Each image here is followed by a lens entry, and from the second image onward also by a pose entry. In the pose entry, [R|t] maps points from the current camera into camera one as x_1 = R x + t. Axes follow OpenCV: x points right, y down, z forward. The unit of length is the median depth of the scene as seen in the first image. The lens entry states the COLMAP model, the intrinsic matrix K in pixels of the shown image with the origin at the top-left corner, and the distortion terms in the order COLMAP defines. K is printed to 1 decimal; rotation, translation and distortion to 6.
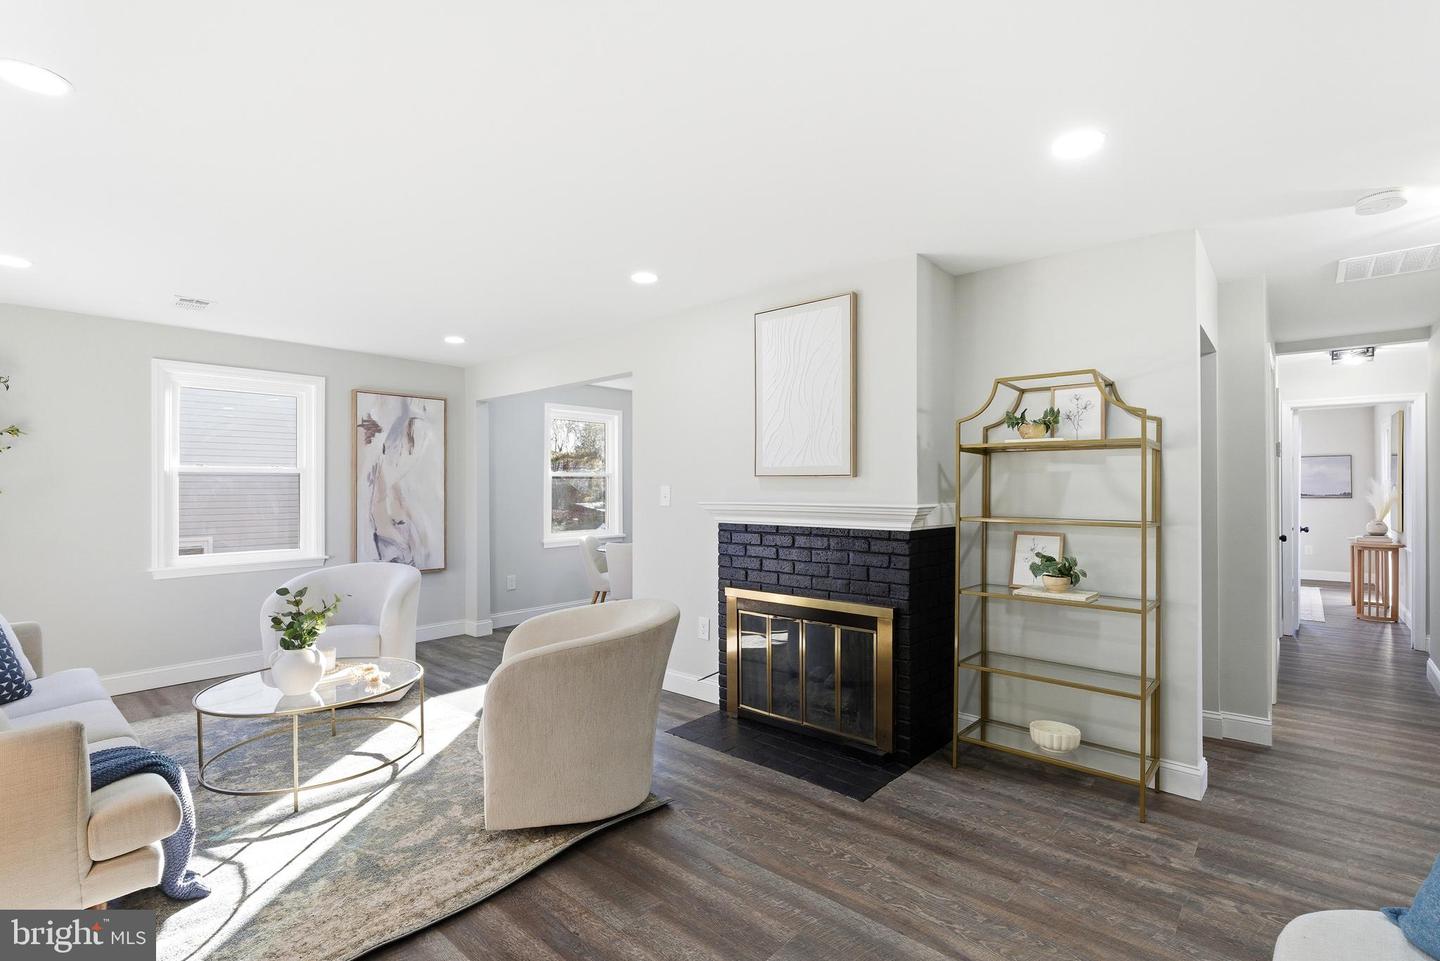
lens RADIAL K [[667.2, 0, 720.0], [0, 667.2, 480.5], [0, 0, 1]] dist [-0.001612, -0.000115]
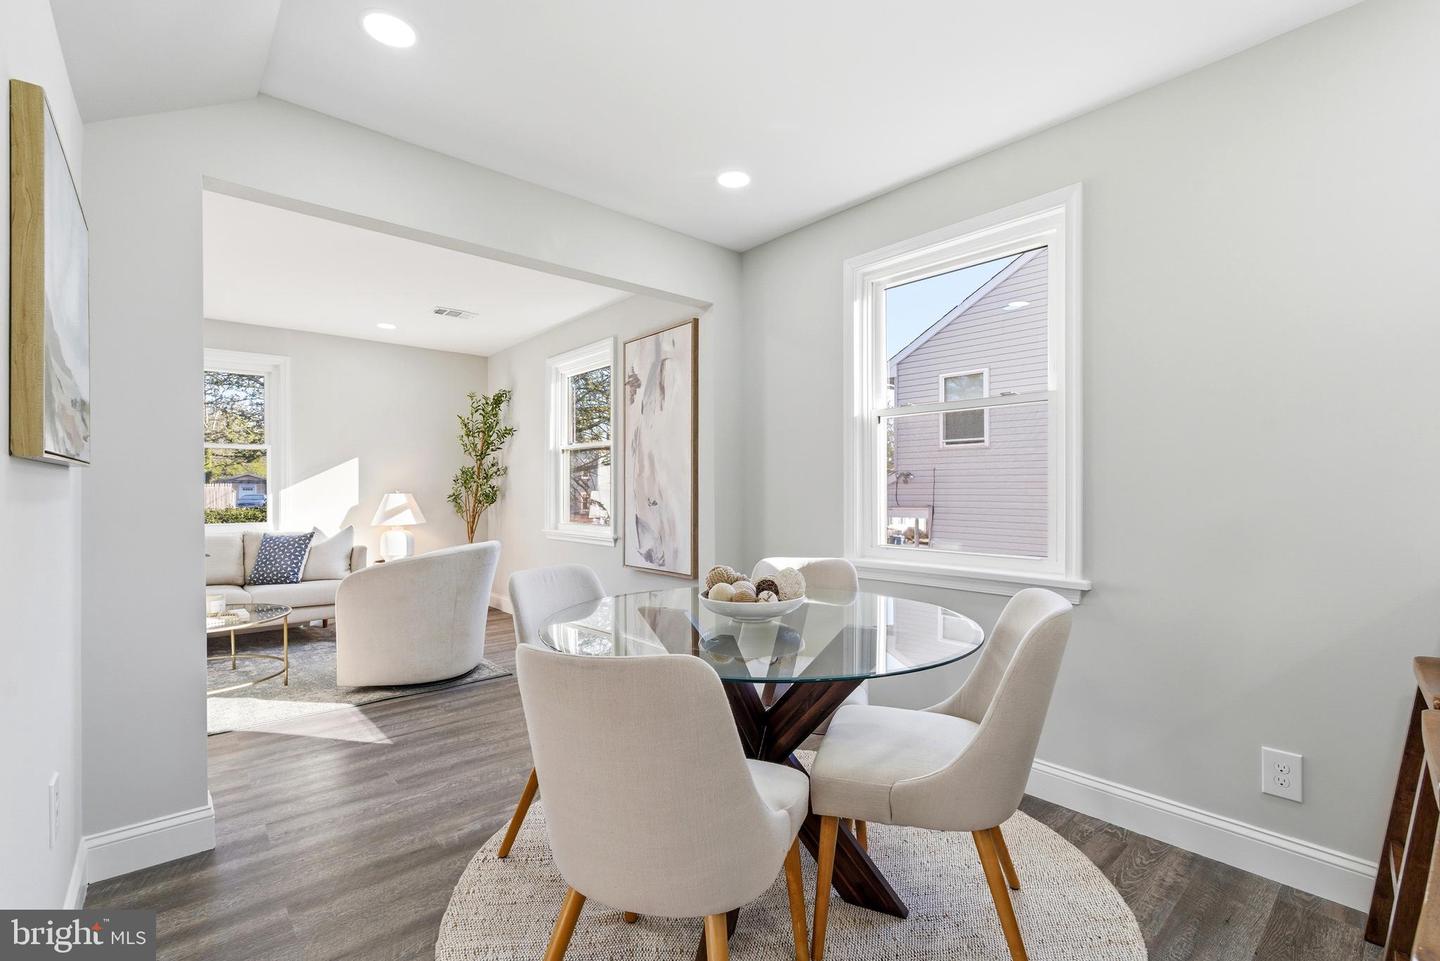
lens RADIAL K [[637.8, 0, 720.0], [0, 637.8, 480.5], [0, 0, 1]] dist [-0.023421, -0.000213]
pose [[-0.109390, -0.013368, -0.993909, 0.230795], [0.011204, 0.999829, -0.014680, 0.050859], [0.993936, -0.012742, -0.109221, 1.190017]]
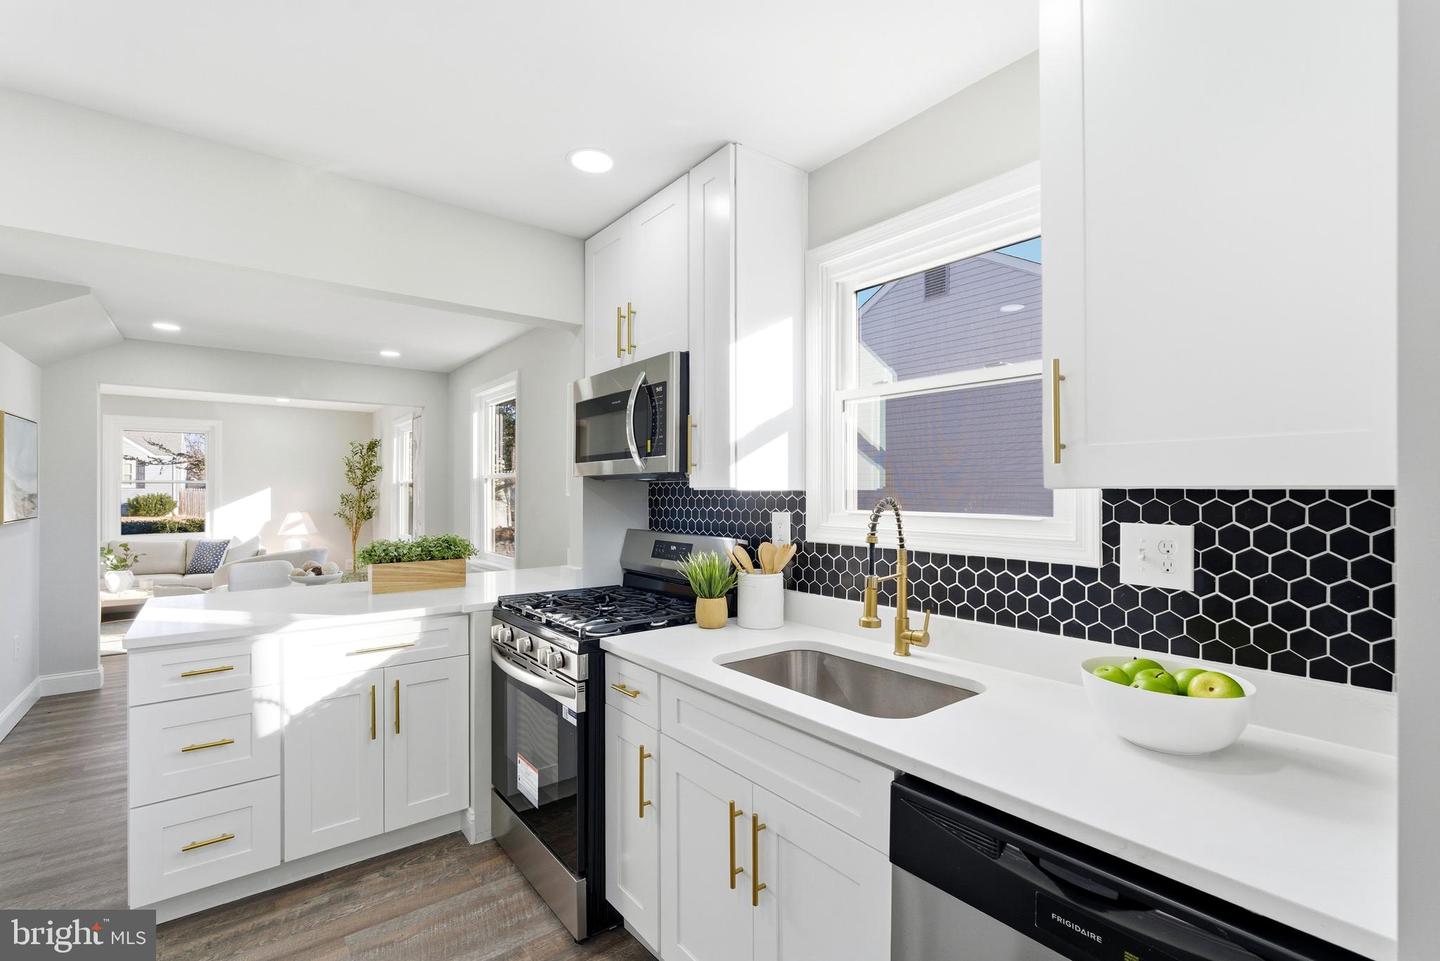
lens RADIAL K [[663.1, 0, 720.0], [0, 663.1, 480.5], [0, 0, 1]] dist [0.007933, 0.000614]
pose [[-0.194850, -0.011900, -0.980761, 0.602731], [0.010706, 0.999841, -0.014258, 0.009438], [0.980775, -0.013278, -0.194691, 1.825830]]
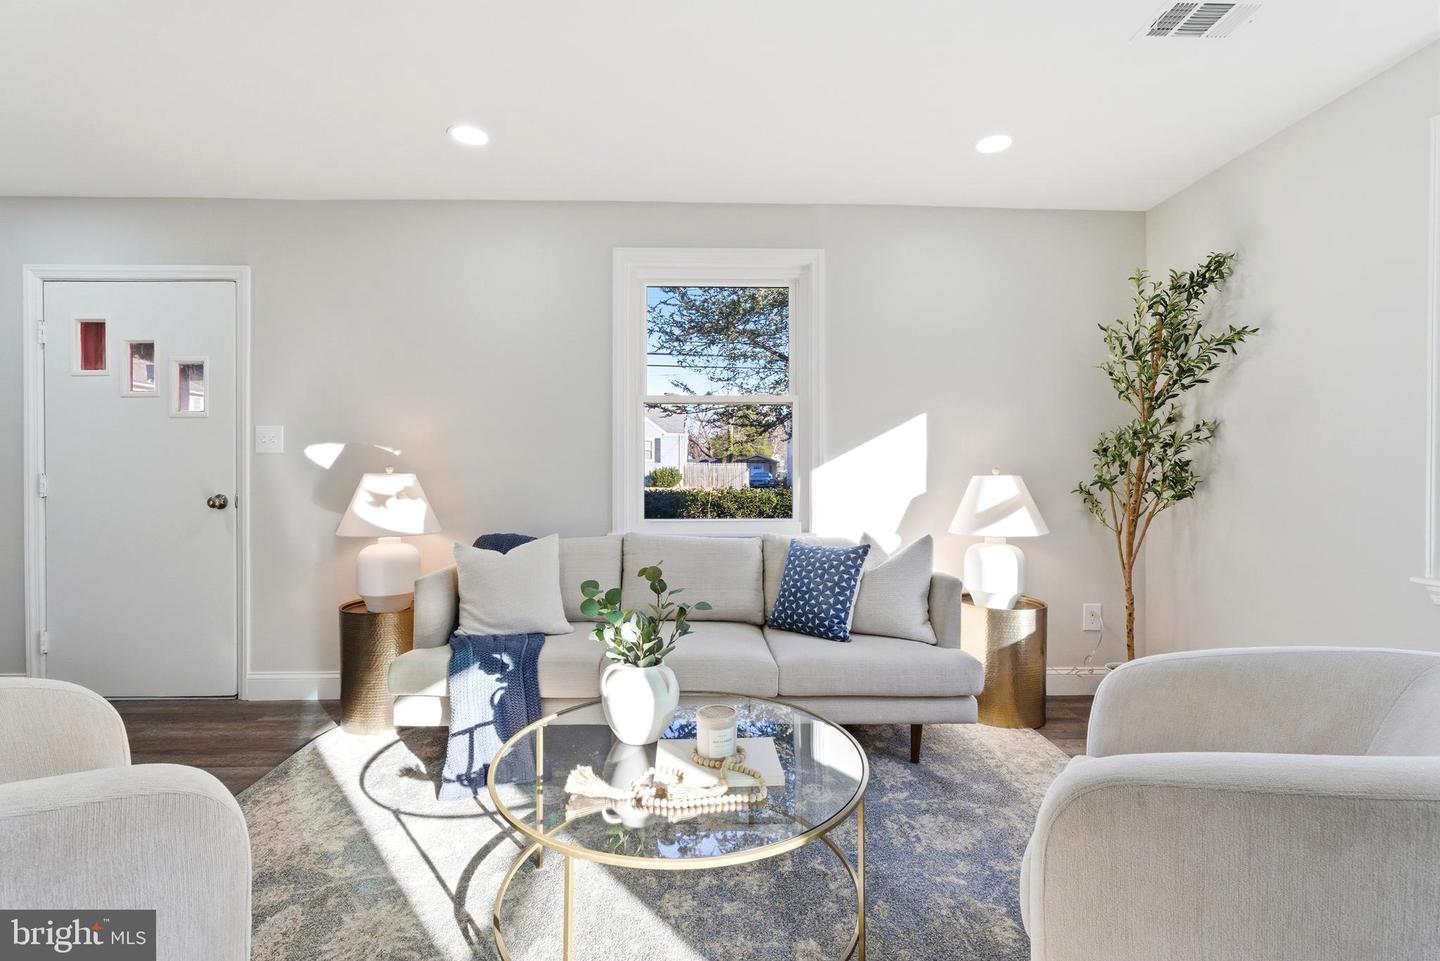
lens RADIAL K [[641.0, 0, 718.4], [0, 641.0, 473.3], [0, 0, 1]] dist [-0.004797, -0.000072]
pose [[-0.726503, 0.004609, -0.687148, -0.161290], [0.005851, 0.999983, 0.000521, 0.046836], [0.687138, -0.003642, -0.726518, 0.808829]]
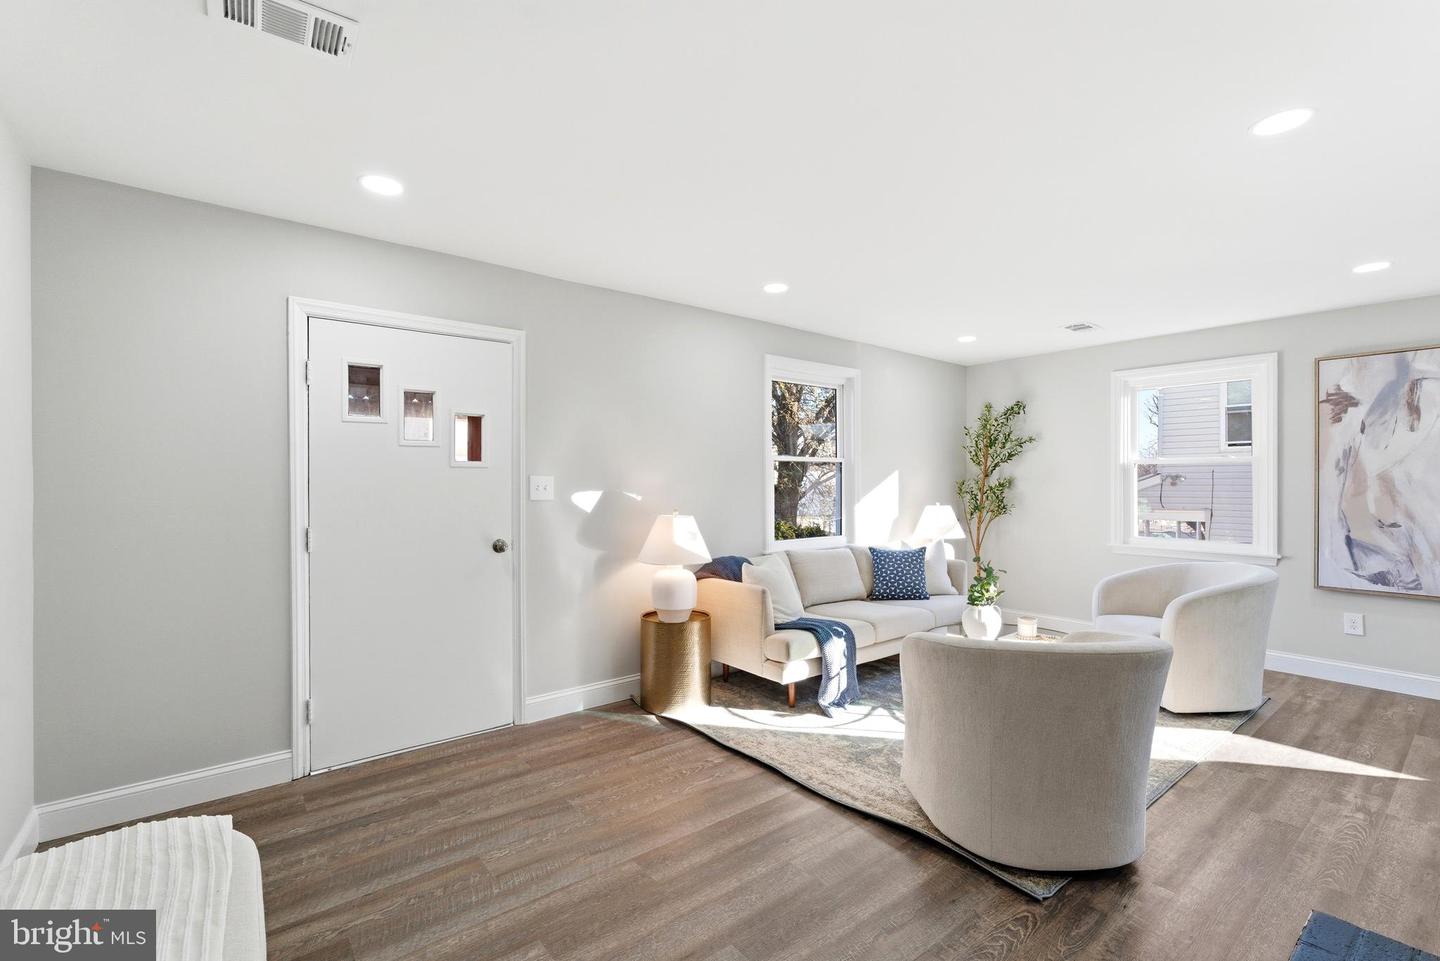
lens RADIAL K [[636.2, 0, 713.0], [0, 636.2, 484.3], [0, 0, 1]] dist [-0.004116, -0.000246]
pose [[-0.167094, 0.004633, -0.985930, 0.343885], [0.008149, 0.999961, 0.003318, 0.010074], [0.985907, -0.007480, -0.167125, 0.391154]]
